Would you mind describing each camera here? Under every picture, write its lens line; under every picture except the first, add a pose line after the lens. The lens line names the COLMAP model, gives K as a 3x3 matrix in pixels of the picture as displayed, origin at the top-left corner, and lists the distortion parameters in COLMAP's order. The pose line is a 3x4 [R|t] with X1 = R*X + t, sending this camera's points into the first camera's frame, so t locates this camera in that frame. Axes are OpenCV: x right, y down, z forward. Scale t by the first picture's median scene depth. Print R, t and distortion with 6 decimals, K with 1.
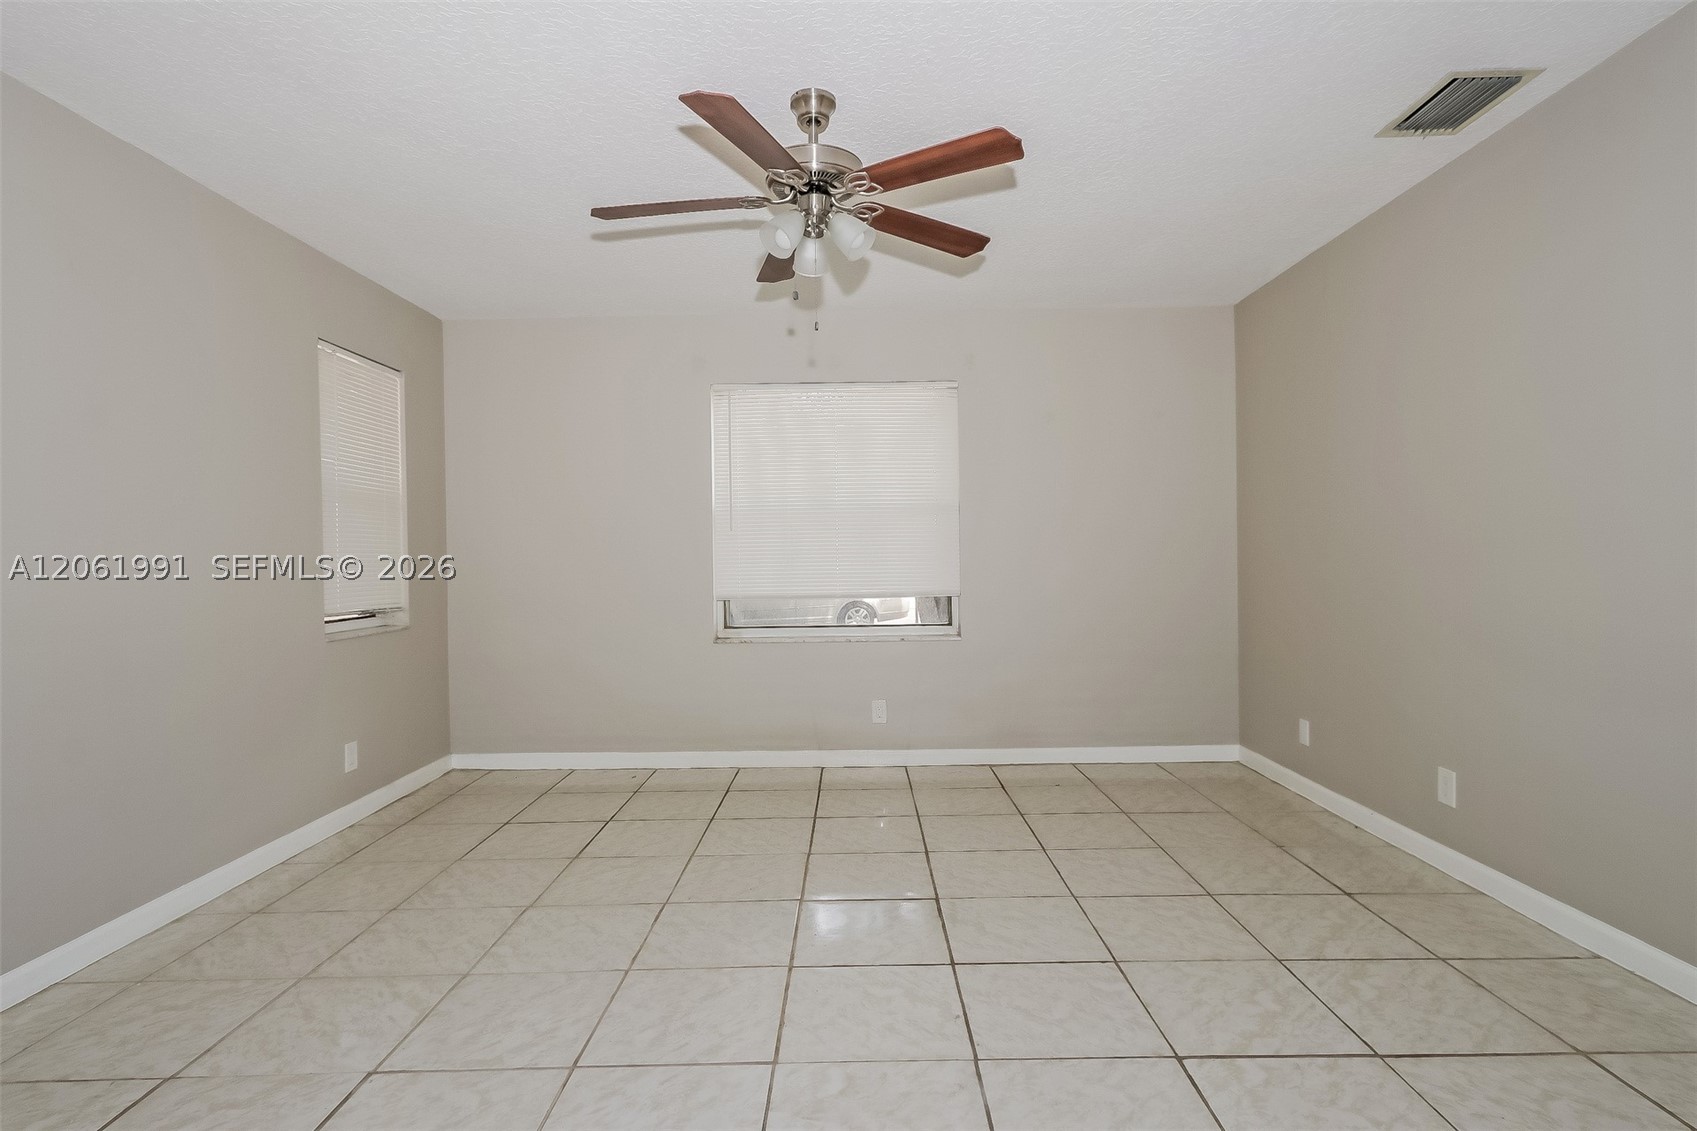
lens RADIAL K [[861.2, 0, 848.5], [0, 861.2, 565.5], [0, 0, 1]] dist [0.004207, 0.000474]
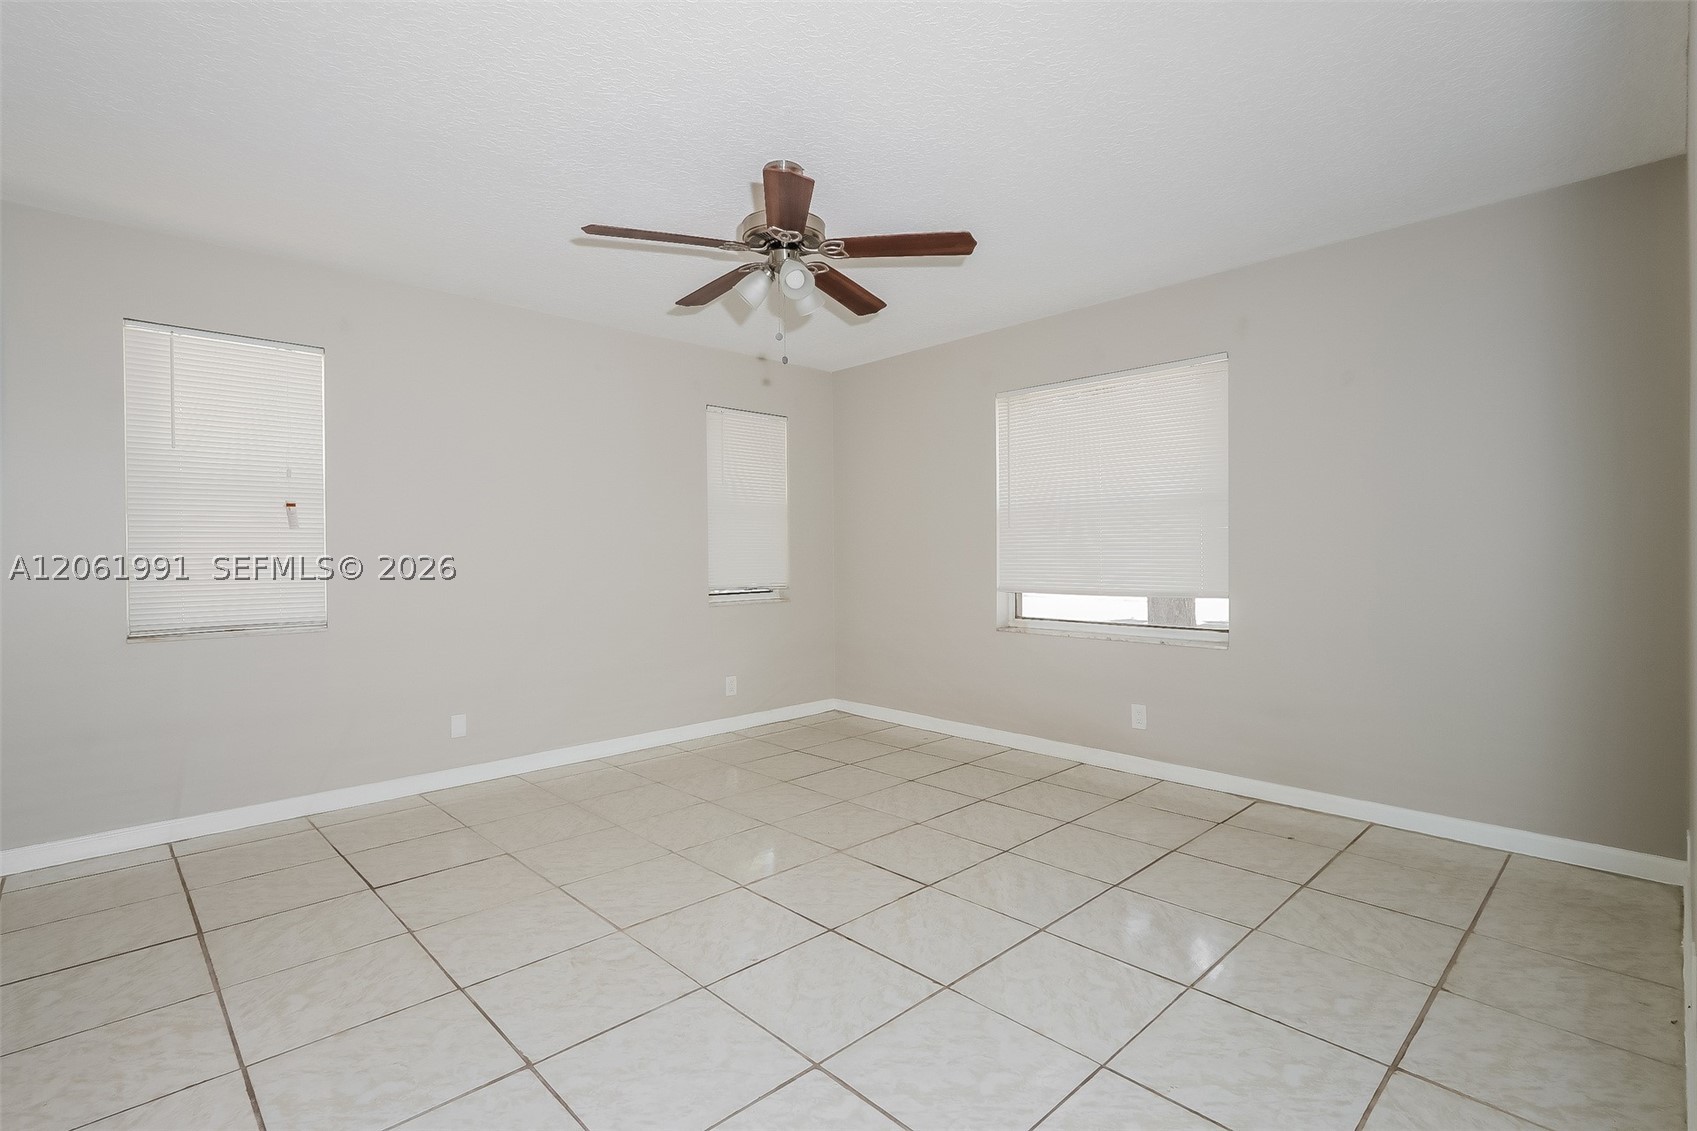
lens RADIAL K [[797.7, 0, 848.5], [0, 797.7, 565.5], [0, 0, 1]] dist [0.000992, -0.000173]
pose [[0.697424, 0.023367, -0.716277, 0.563384], [-0.012889, 0.999716, 0.020064, -0.013962], [0.716543, -0.004761, 0.697527, 0.206129]]
